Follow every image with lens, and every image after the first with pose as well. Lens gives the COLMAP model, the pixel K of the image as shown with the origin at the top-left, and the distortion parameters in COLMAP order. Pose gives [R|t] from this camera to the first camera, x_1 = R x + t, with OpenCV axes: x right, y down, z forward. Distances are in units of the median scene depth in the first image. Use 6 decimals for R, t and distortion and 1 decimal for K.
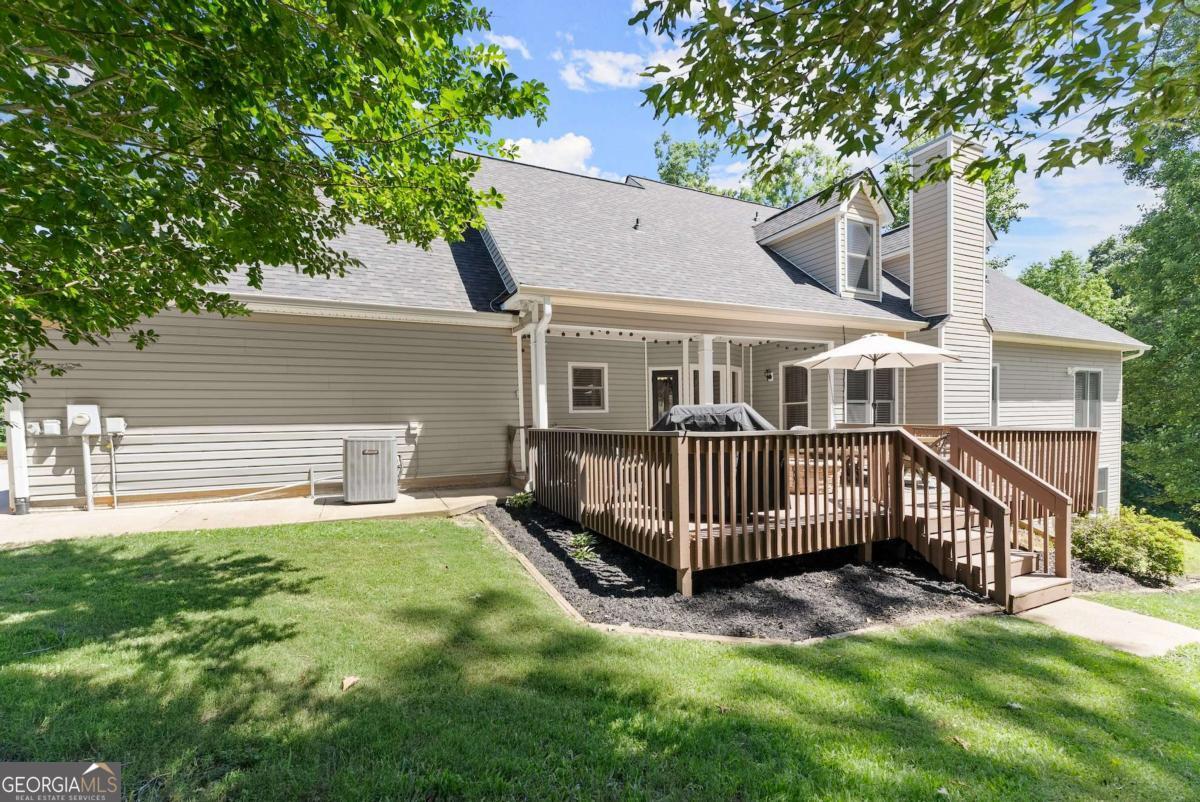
lens RADIAL K [[490.9, 0, 598.0], [0, 490.9, 432.1], [0, 0, 1]] dist [0.002770, 0.000436]
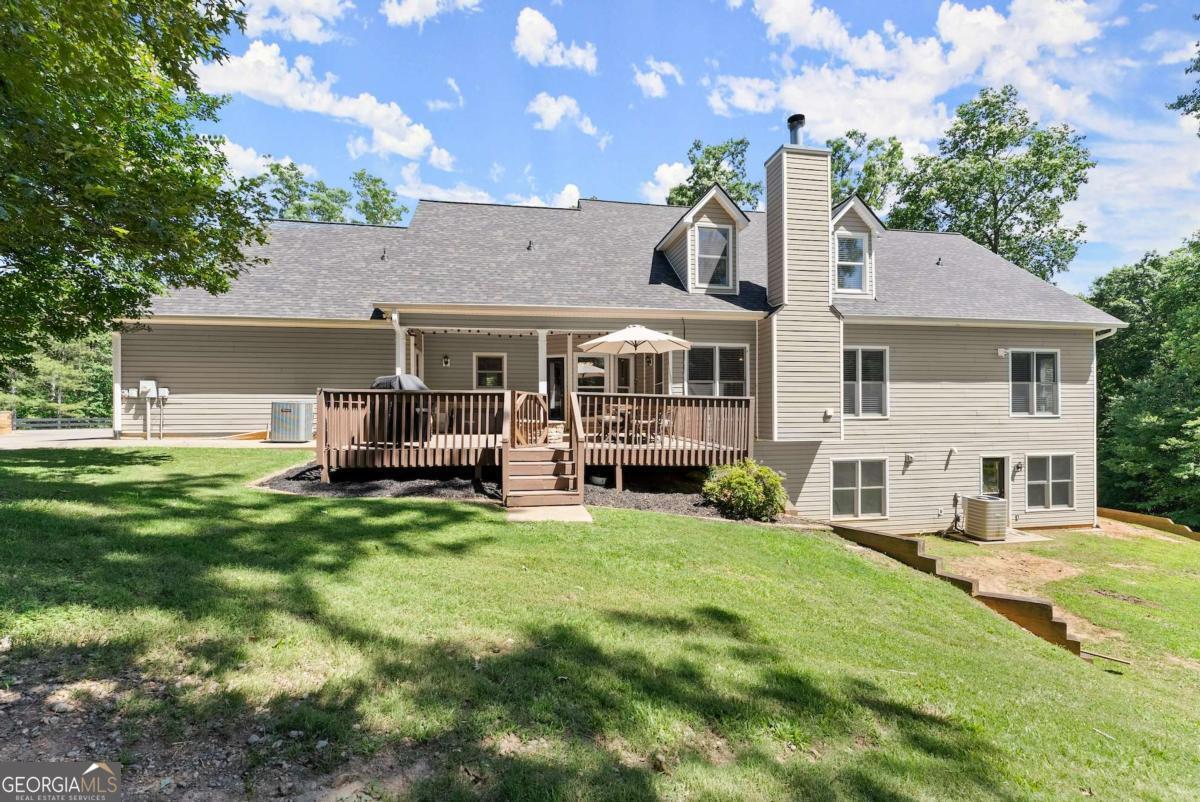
lens RADIAL K [[490.9, 0, 600.6], [0, 490.9, 400.9], [0, 0, 1]] dist [0.002770, 0.000436]
pose [[0.965022, 0.006002, -0.262102, 0.609974], [-0.018914, 0.998727, -0.046768, 0.042440], [0.261487, 0.050090, 0.963906, -0.178421]]
